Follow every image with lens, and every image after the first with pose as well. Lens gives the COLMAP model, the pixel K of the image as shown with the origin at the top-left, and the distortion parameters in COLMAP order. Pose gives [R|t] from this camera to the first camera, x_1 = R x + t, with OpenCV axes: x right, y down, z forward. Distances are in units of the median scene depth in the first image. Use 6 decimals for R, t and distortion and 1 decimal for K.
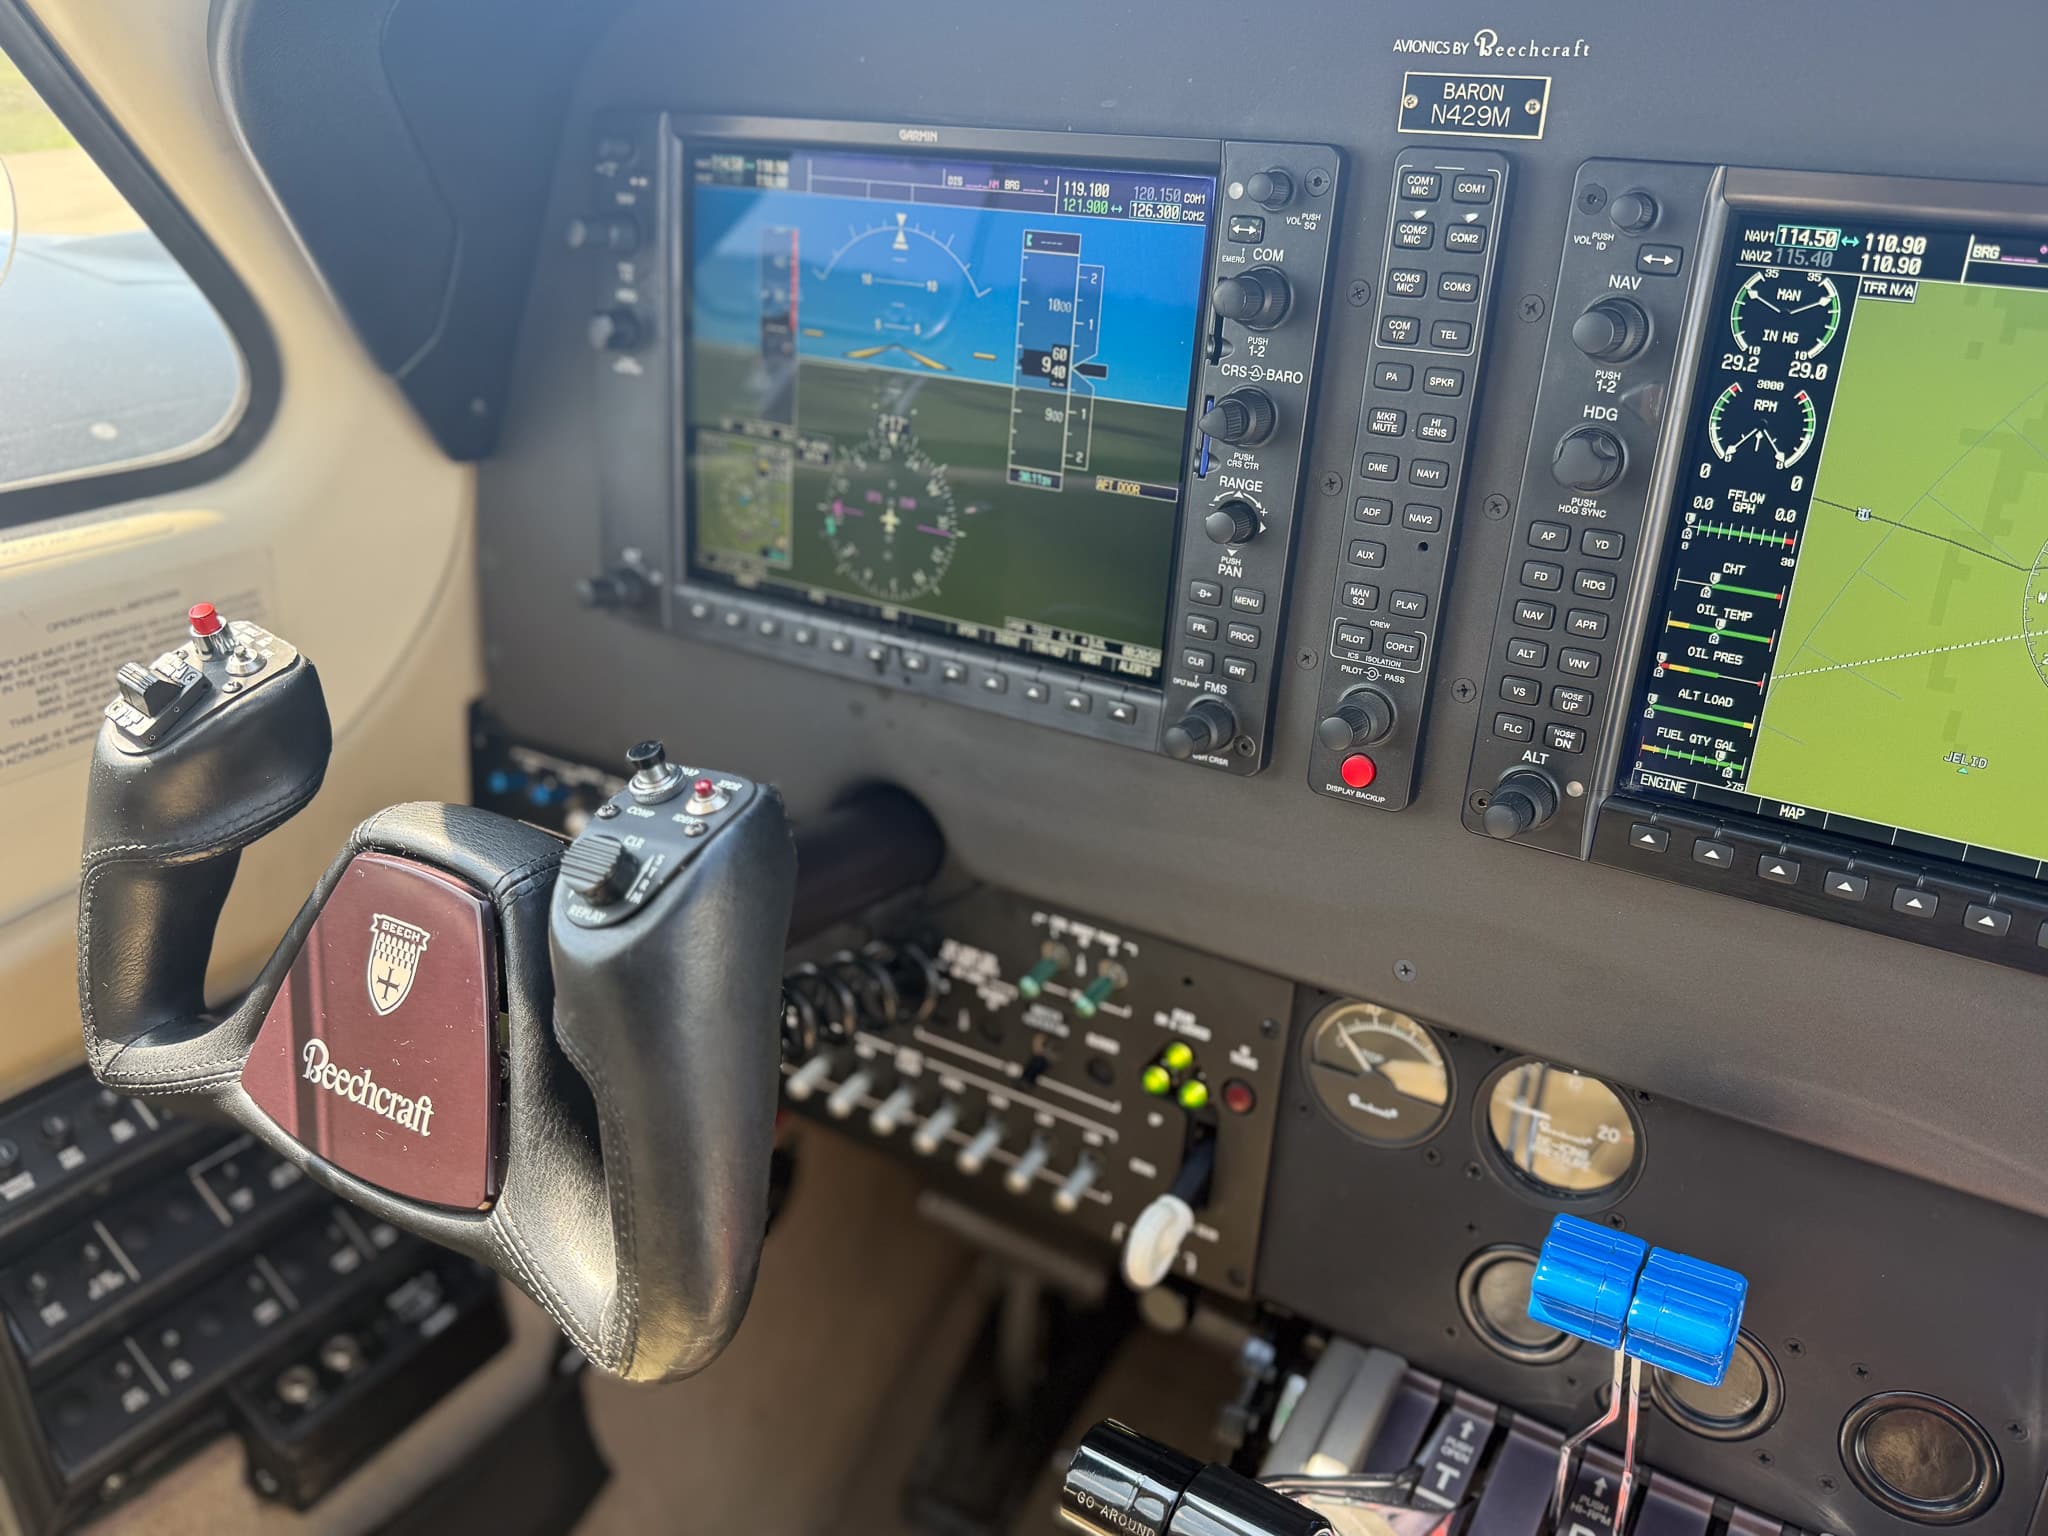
lens RADIAL K [[1615.9, 0, 1025.0], [0, 1615.9, 774.3], [0, 0, 1]] dist [0.185990, -0.458306]
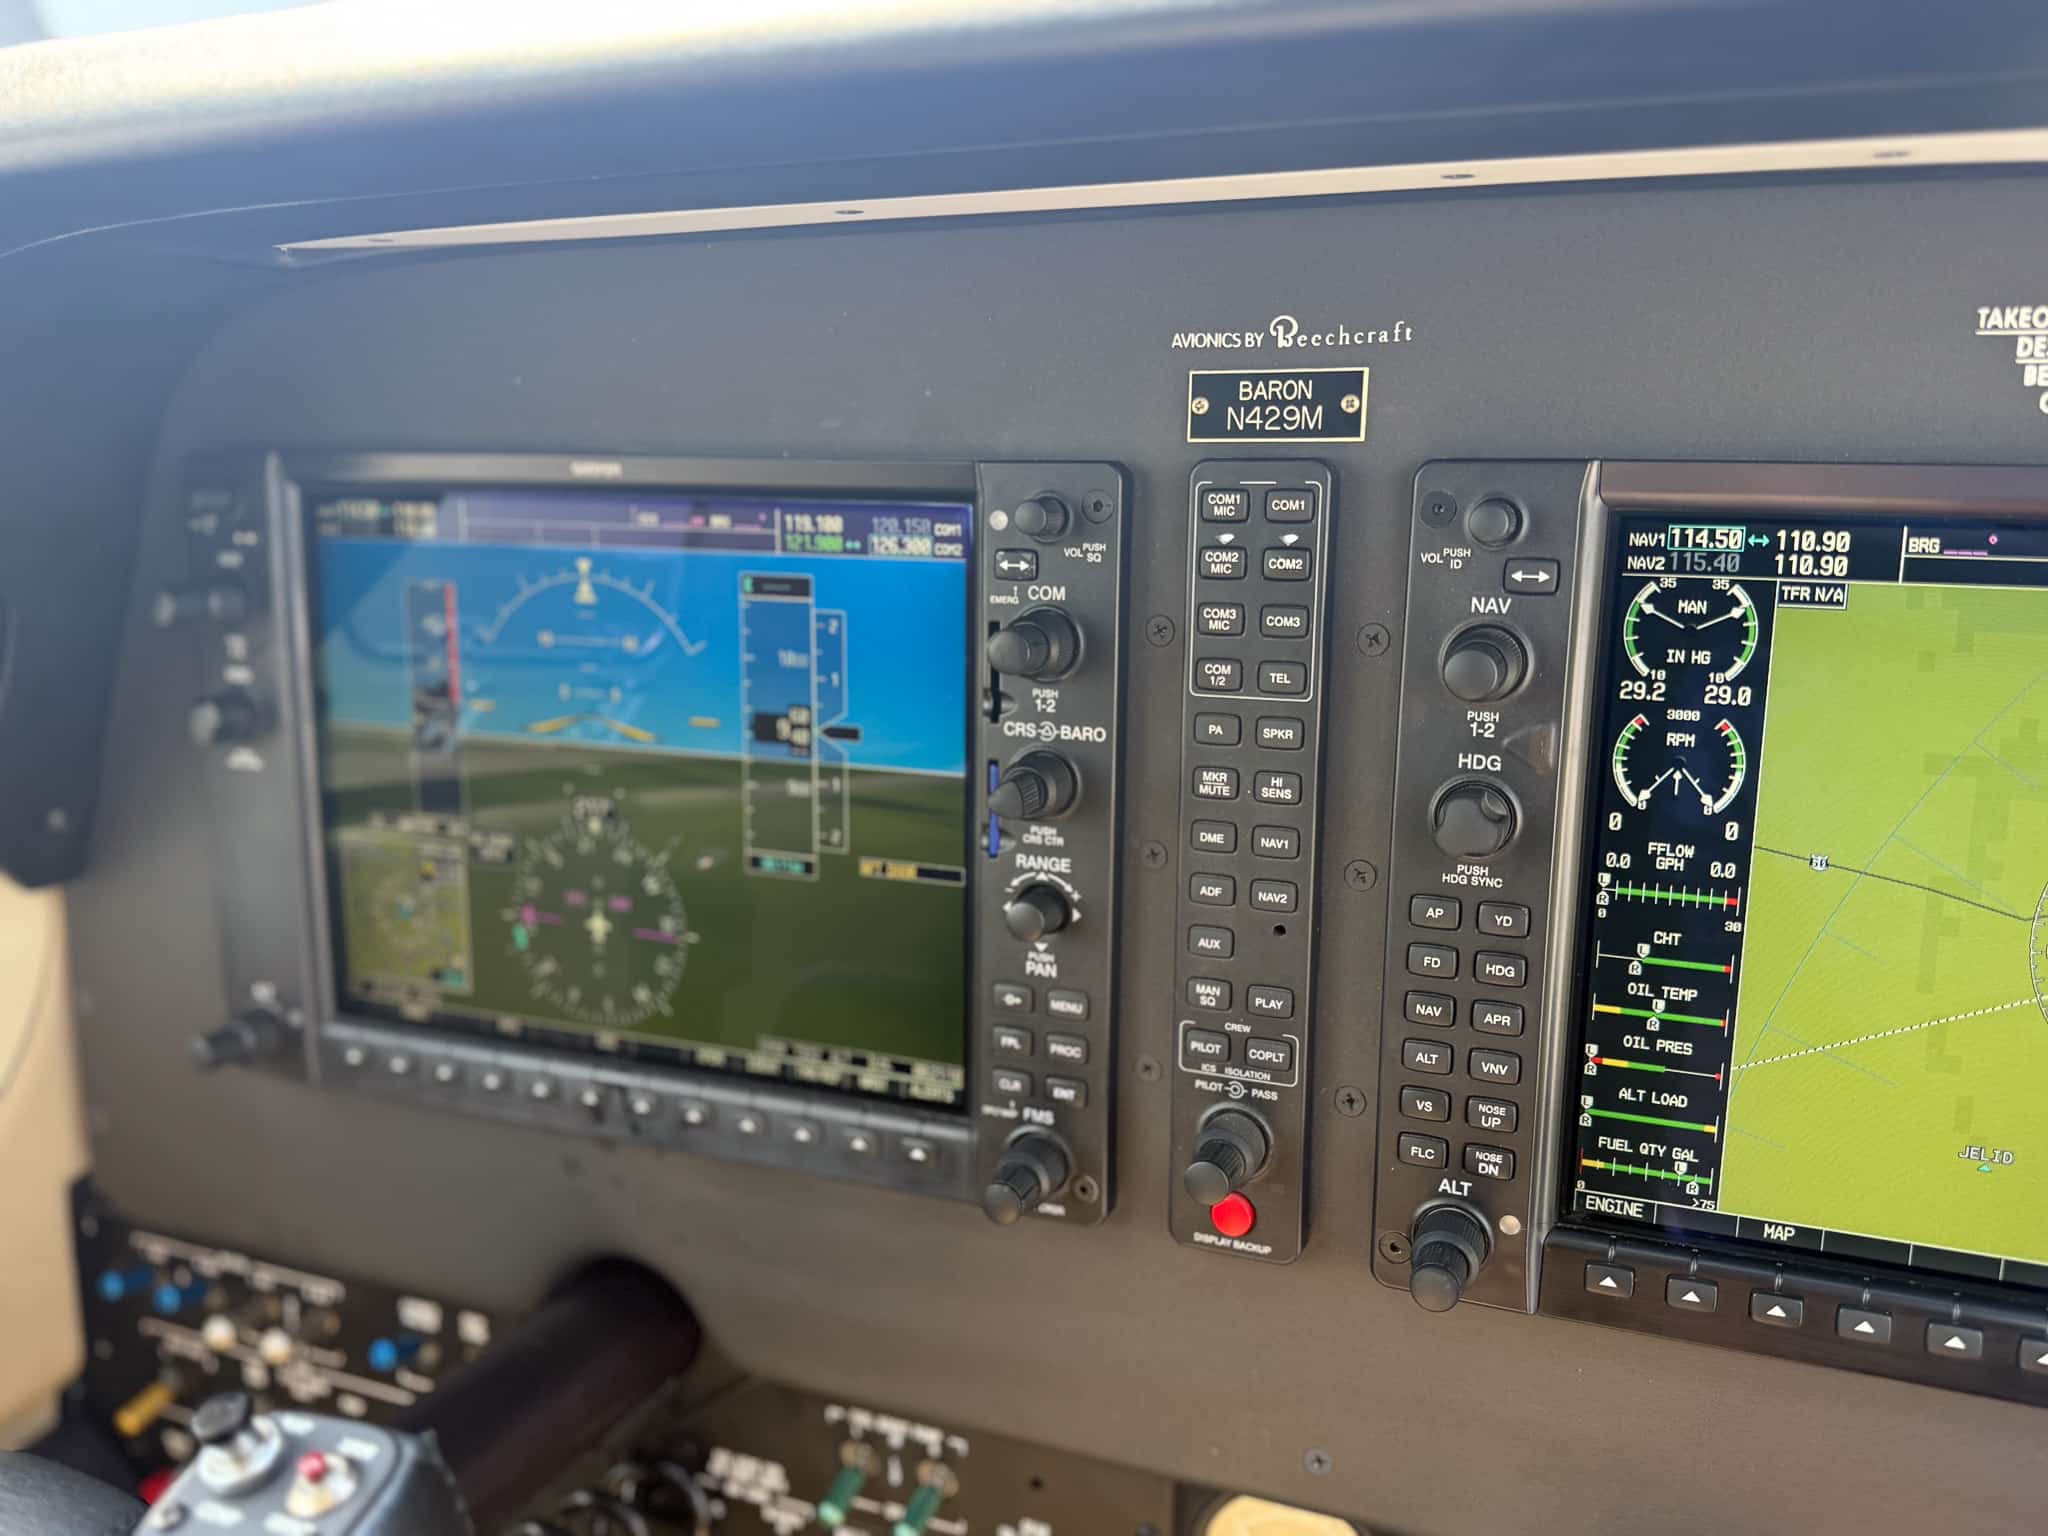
lens RADIAL K [[1603.7, 0, 1026.5], [0, 1603.7, 783.7], [0, 0, 1]] dist [0.188593, -0.460486]
pose [[0.983531, -0.088901, 0.157363, 0.003866], [0.110634, 0.984620, -0.135215, -0.111890], [-0.142922, 0.150397, 0.978240, 0.224897]]
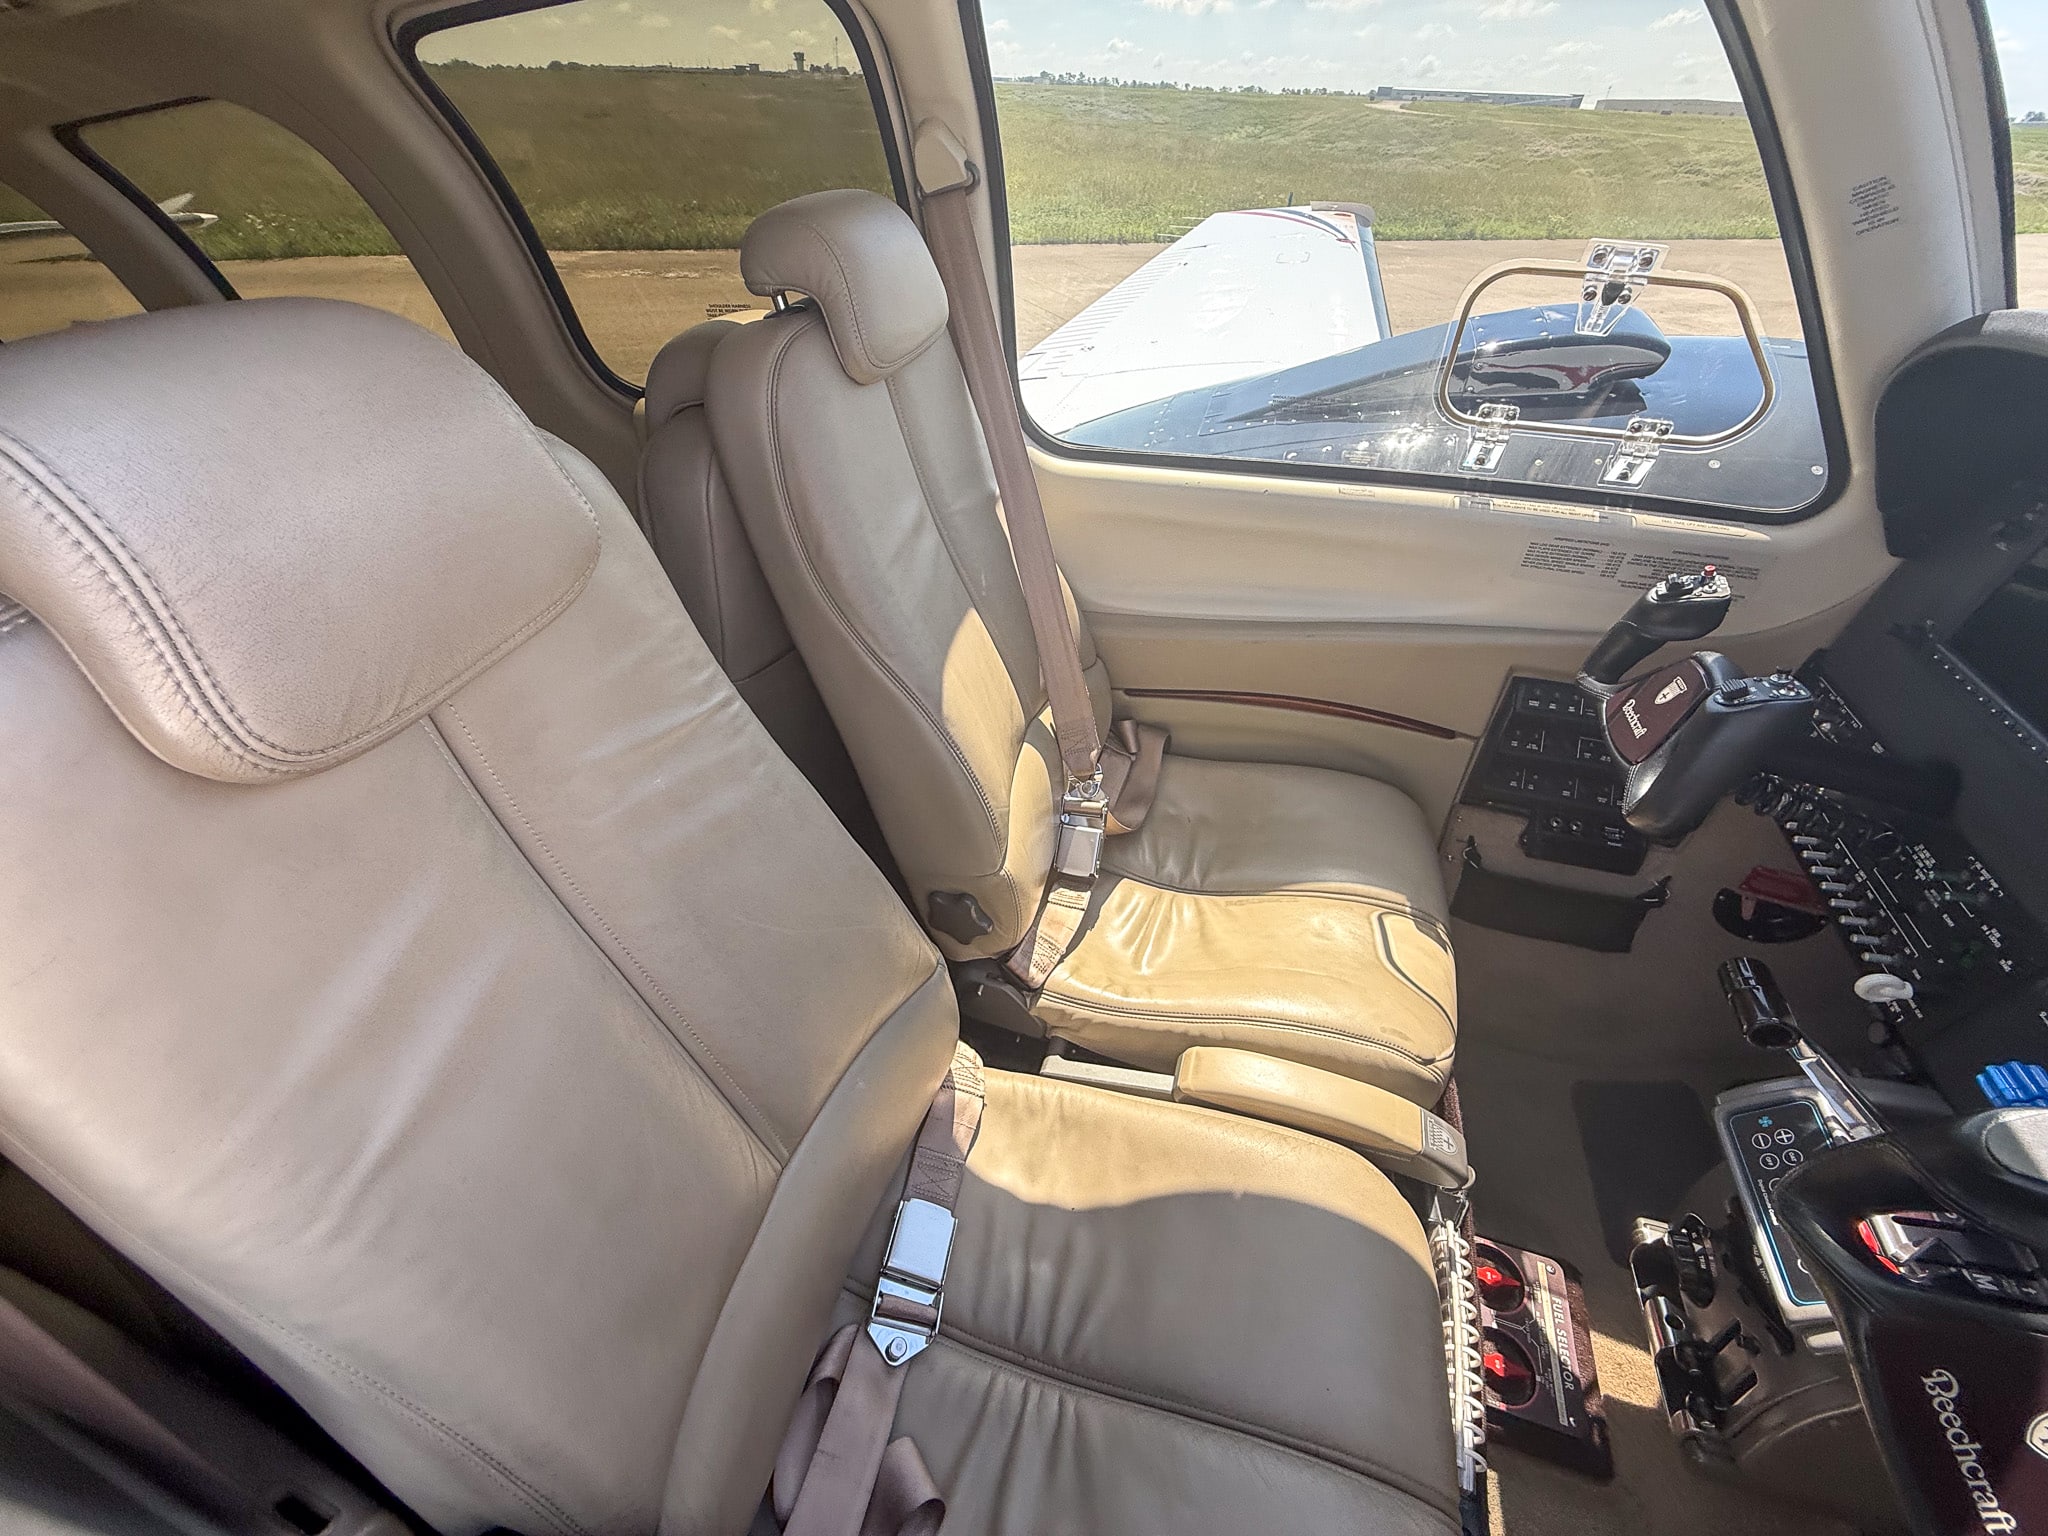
lens RADIAL K [[816.3, 0, 1017.9], [0, 816.3, 763.5], [0, 0, 1]] dist [-0.002640, 0.000509]
pose [[0.243035, 0.590889, -0.769275, 0.552117], [-0.395090, 0.784589, 0.477833, -0.028732], [0.885911, 0.187803, 0.424137, -0.698341]]
